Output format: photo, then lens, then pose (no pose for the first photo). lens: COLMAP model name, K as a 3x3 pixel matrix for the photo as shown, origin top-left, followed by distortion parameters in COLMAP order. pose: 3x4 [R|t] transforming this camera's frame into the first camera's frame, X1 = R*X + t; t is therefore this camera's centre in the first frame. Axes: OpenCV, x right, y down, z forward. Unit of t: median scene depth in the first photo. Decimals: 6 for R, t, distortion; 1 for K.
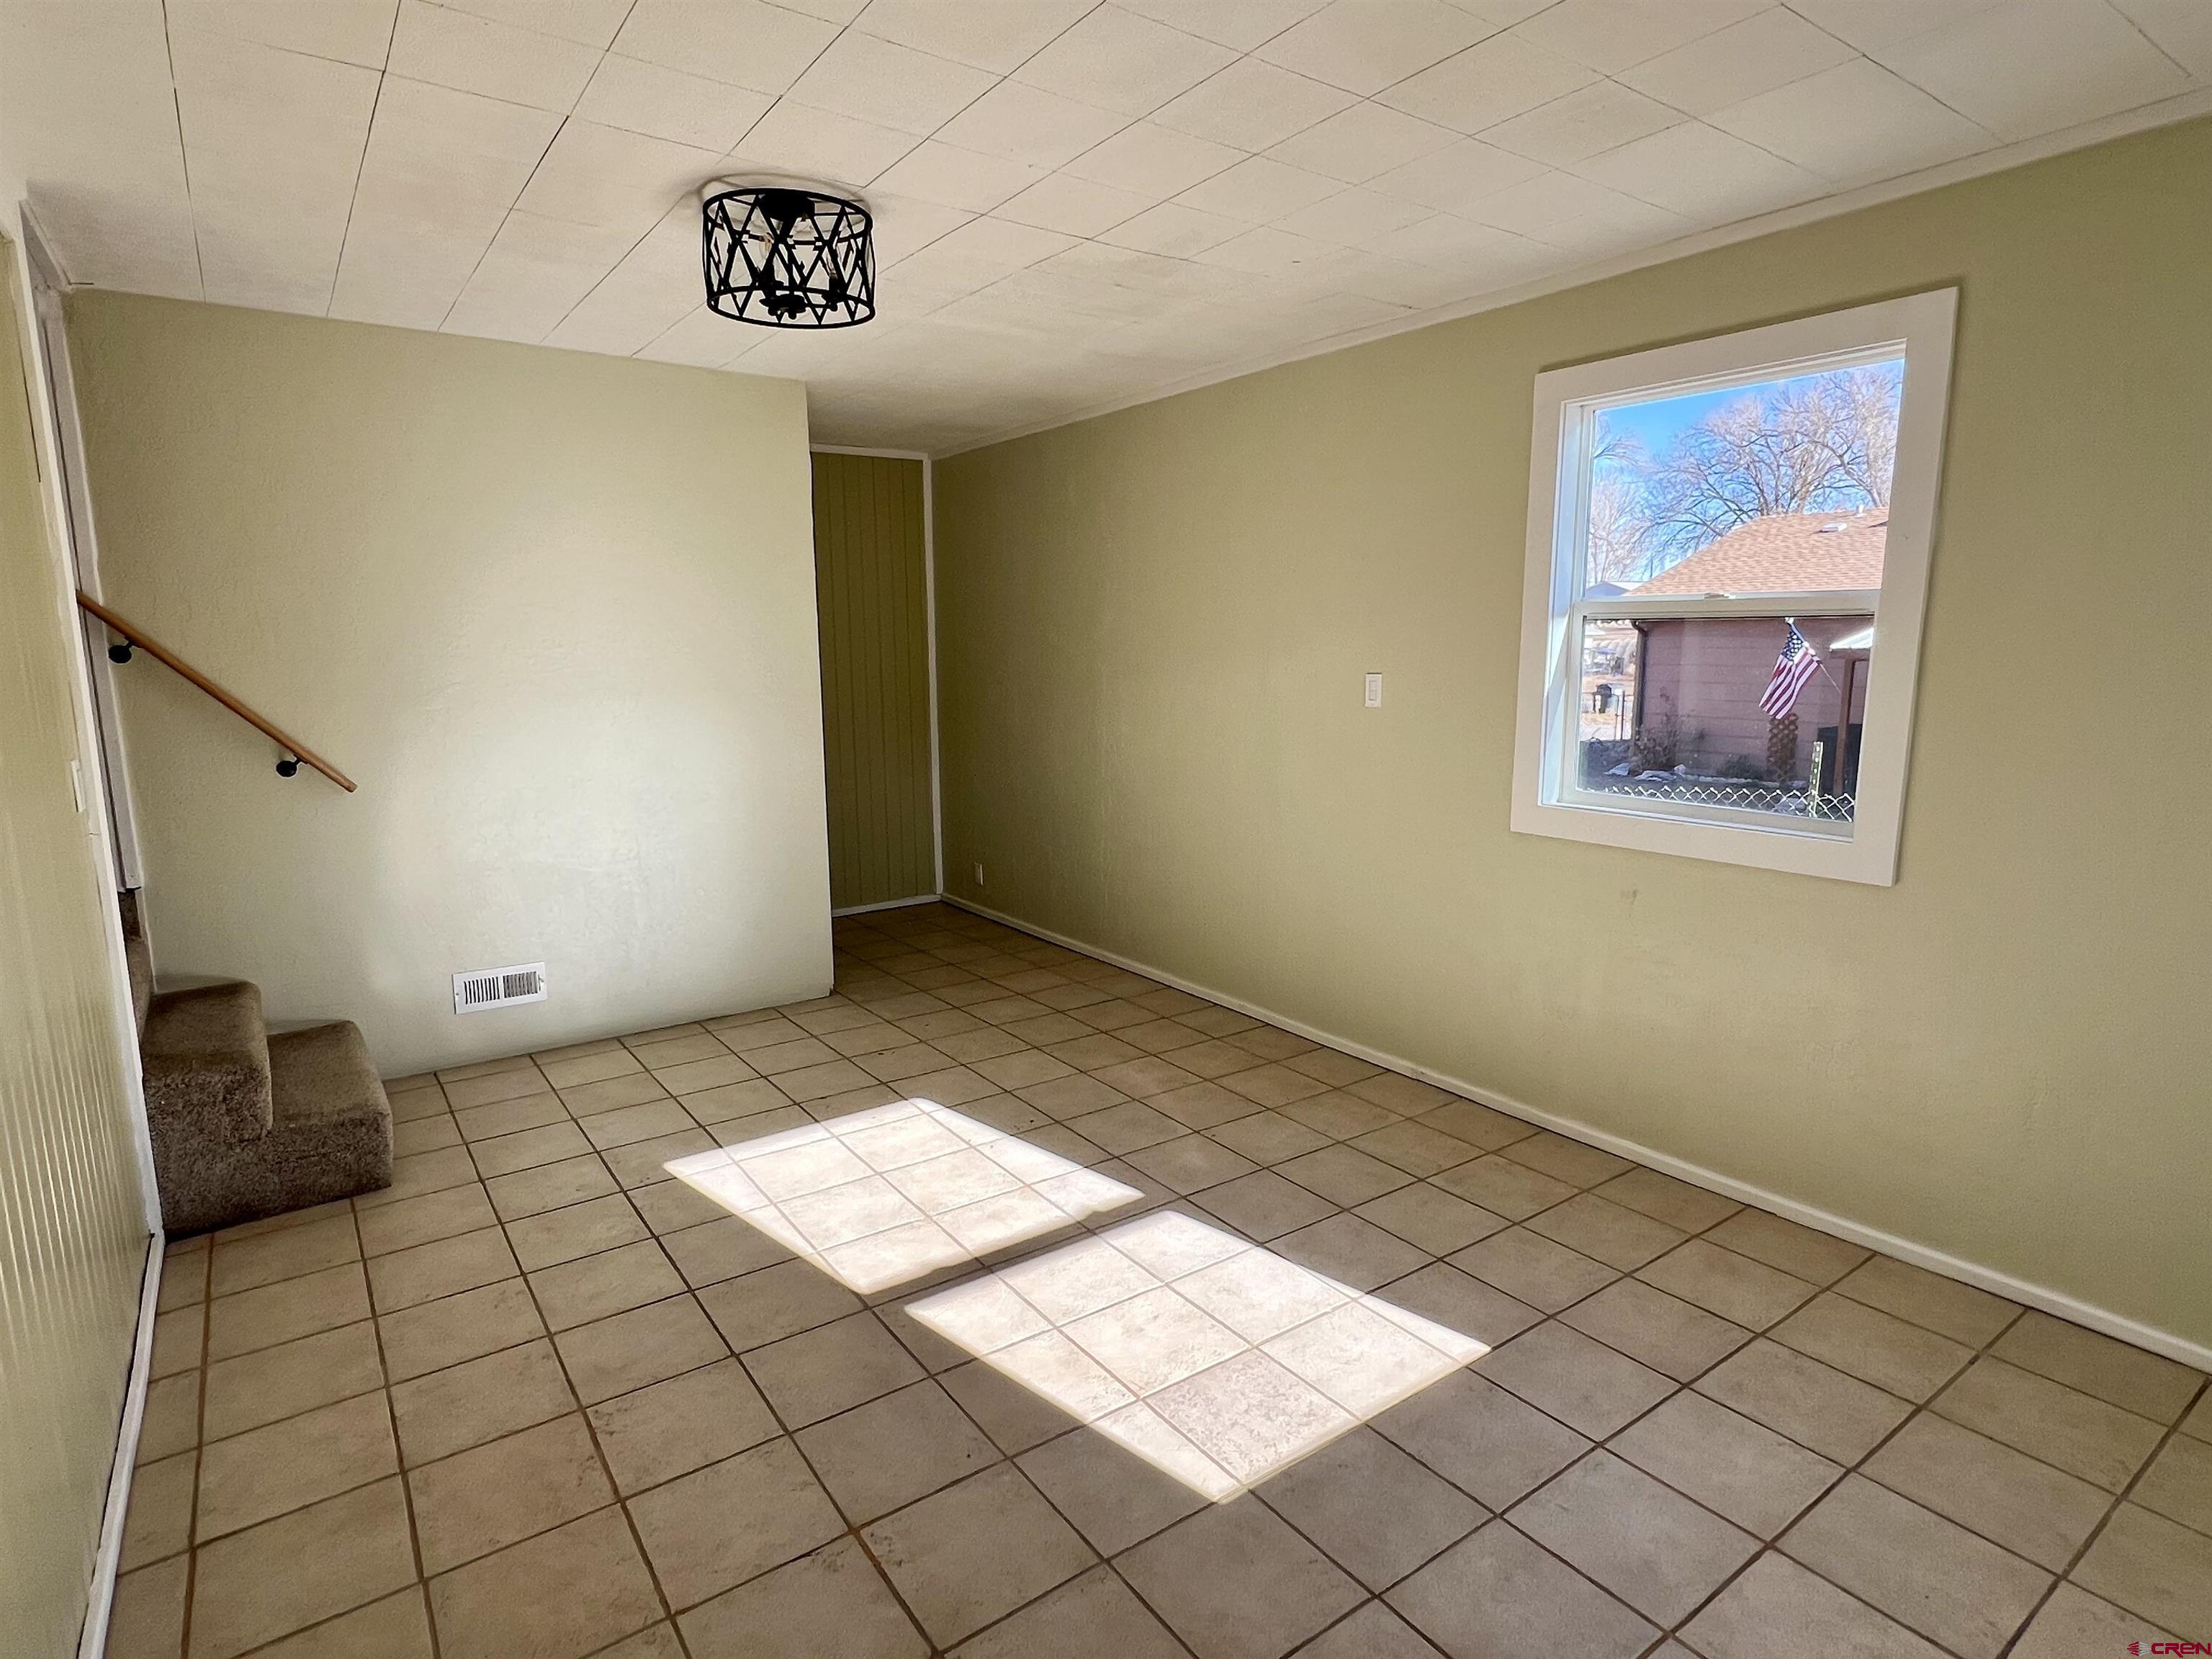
lens RADIAL K [[1180.1, 0, 1101.4], [0, 1180.1, 832.2], [0, 0, 1]] dist [-0.000920, -0.001397]
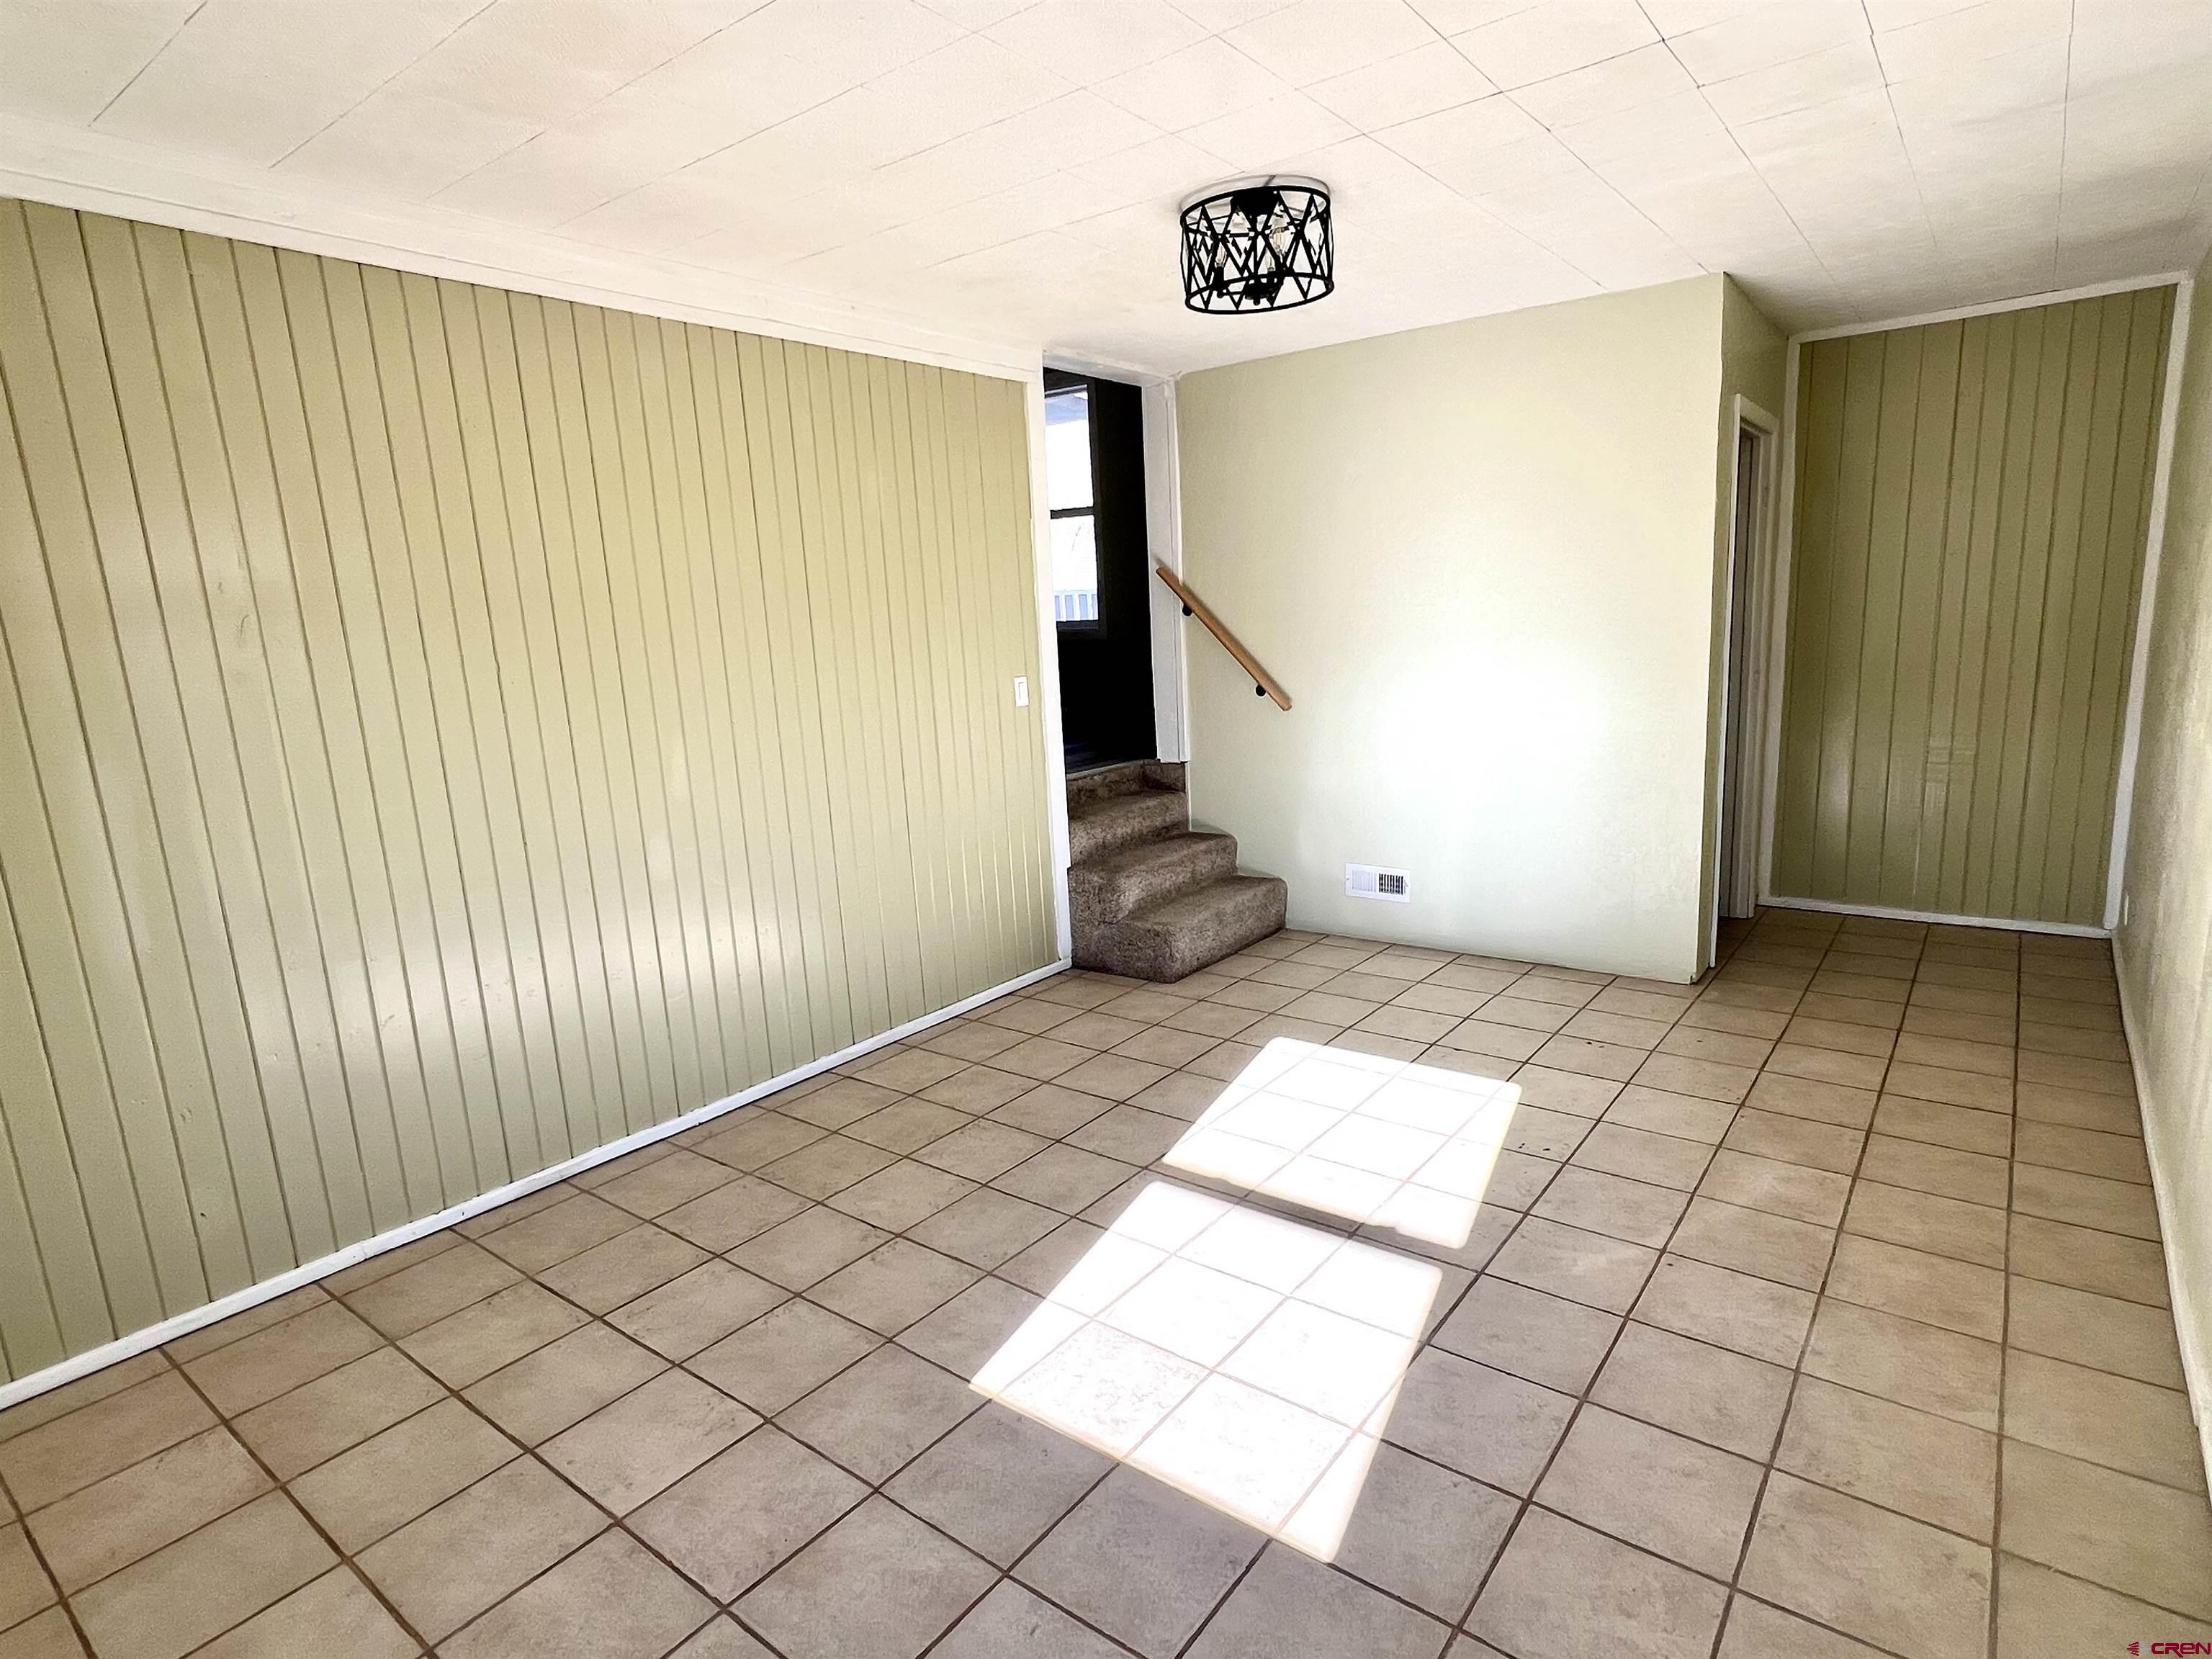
lens RADIAL K [[1180.1, 0, 1104.0], [0, 1180.1, 839.3], [0, 0, 1]] dist [-0.000920, -0.001397]
pose [[0.292509, 0.174983, -0.940117, 0.658833], [-0.110914, 0.982688, 0.148397, -0.073647], [0.949809, 0.060864, 0.306853, 0.444534]]
